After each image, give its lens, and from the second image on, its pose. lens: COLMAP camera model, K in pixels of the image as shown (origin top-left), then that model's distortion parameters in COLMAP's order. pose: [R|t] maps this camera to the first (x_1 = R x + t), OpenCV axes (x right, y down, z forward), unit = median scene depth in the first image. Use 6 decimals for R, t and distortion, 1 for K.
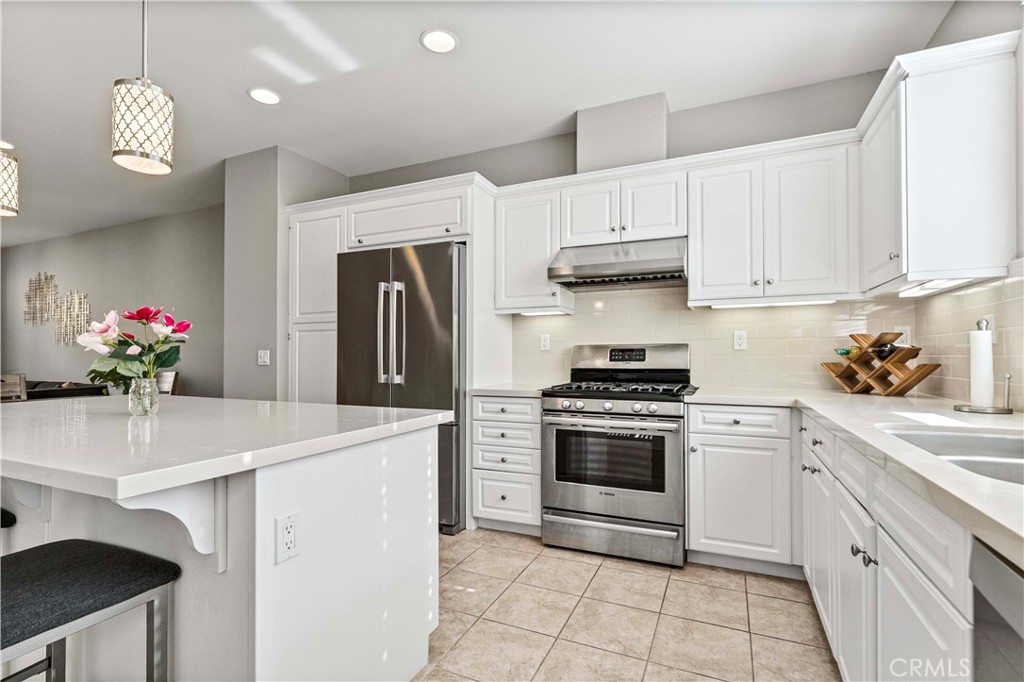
lens RADIAL K [[457.6, 0, 484.7], [0, 457.6, 354.2], [0, 0, 1]] dist [0.000371, -0.000026]
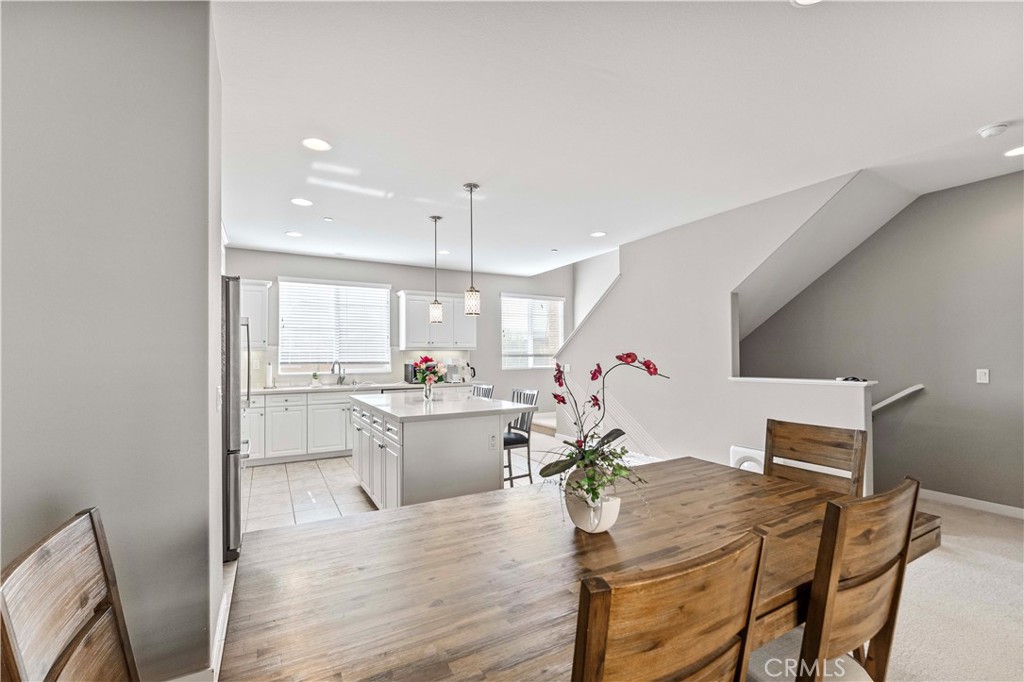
lens RADIAL K [[435.0, 0, 515.2], [0, 435.0, 355.6], [0, 0, 1]] dist [0.000219, -0.000019]
pose [[-0.811645, 0.013409, 0.583998, -1.261451], [0.013447, 0.999900, -0.004270, -0.044868], [-0.583997, 0.004388, -0.811744, 1.360092]]
